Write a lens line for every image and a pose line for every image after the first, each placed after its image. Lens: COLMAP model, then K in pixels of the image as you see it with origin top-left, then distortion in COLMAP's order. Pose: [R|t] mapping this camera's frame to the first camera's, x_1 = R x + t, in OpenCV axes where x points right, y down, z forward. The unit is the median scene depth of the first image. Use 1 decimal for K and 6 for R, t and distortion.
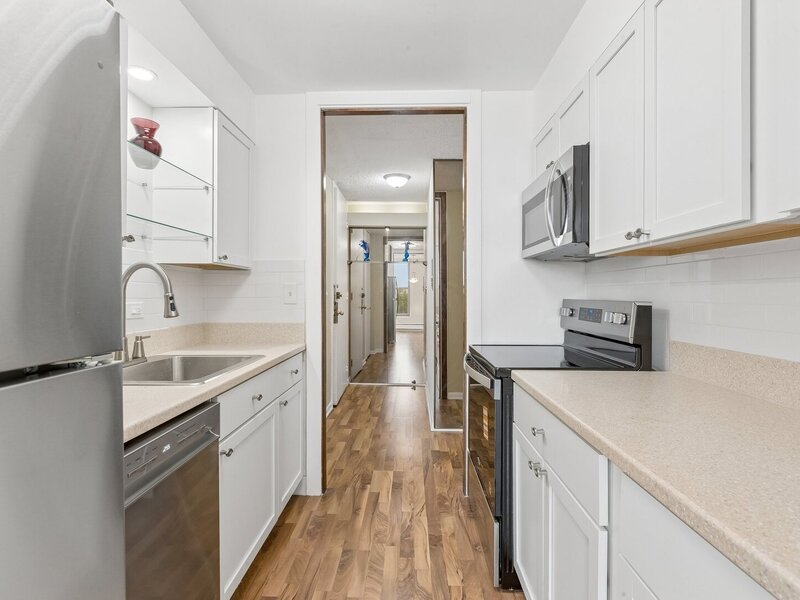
lens RADIAL K [[402.9, 0, 400.0], [0, 402.9, 300.0], [0, 0, 1]] dist [0.002250, -0.000451]
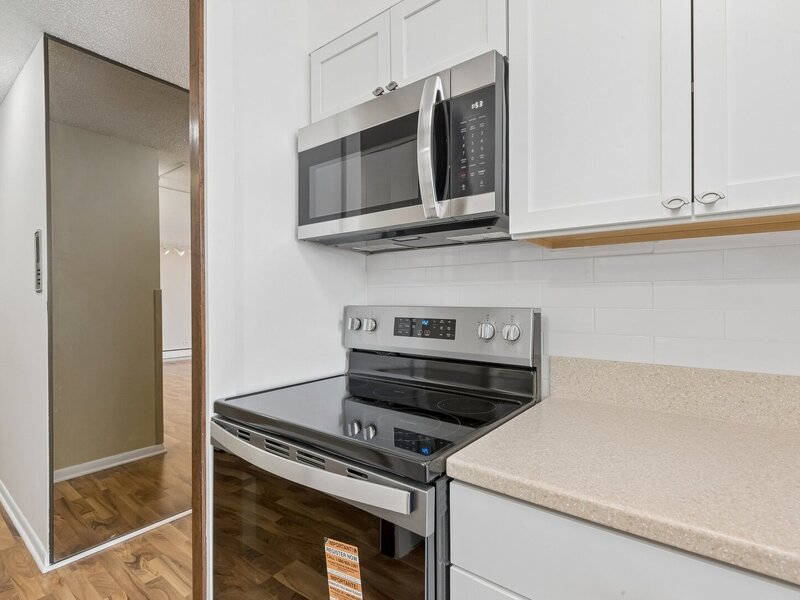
lens RADIAL K [[402.9, 0, 400.0], [0, 402.9, 300.0], [0, 0, 1]] dist [0.002250, -0.000451]
pose [[0.593342, -0.003880, 0.804941, -0.062191], [0.014459, 0.999878, -0.005838, -0.004509], [-0.804821, 0.015102, 0.593325, 0.344243]]
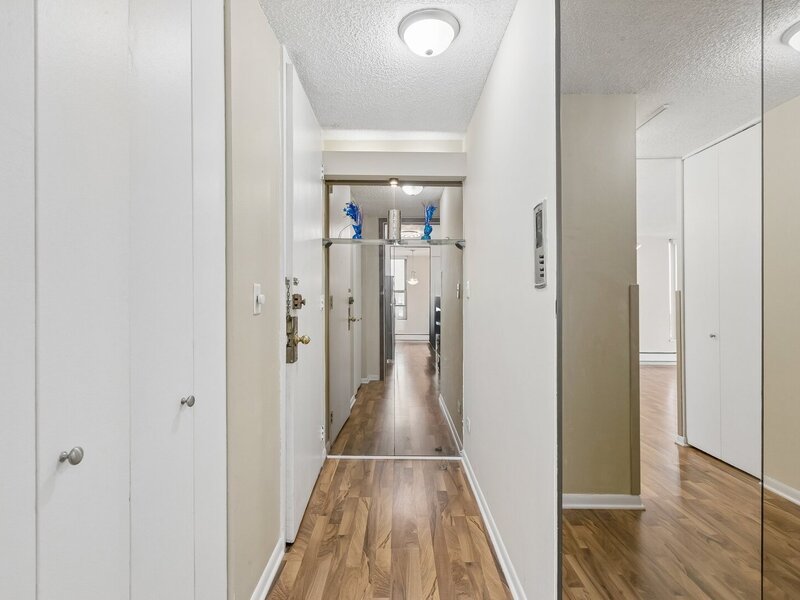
lens RADIAL K [[392.5, 0, 400.0], [0, 392.5, 300.0], [0, 0, 1]] dist [-0.038709, -0.000070]
pose [[0.999470, -0.003854, 0.032334, -0.061620], [0.004185, 0.999939, -0.010187, -0.010263], [-0.032293, 0.010317, 0.999425, 0.681227]]
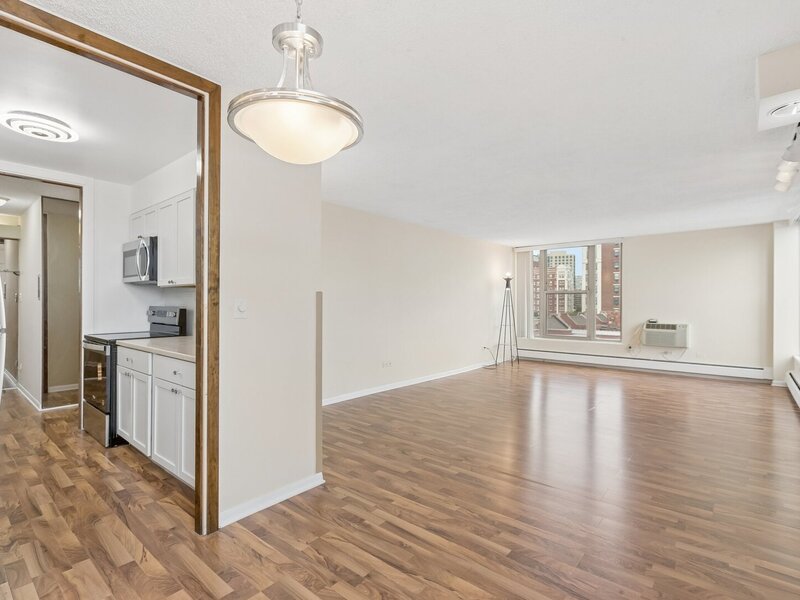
lens RADIAL K [[402.9, 0, 400.0], [0, 402.9, 300.0], [0, 0, 1]] dist [0.002250, -0.000451]
pose [[0.628731, 0.004426, 0.777610, -0.194411], [0.005688, 0.999931, -0.010291, -0.002382], [-0.777602, 0.010894, 0.628663, -0.668055]]
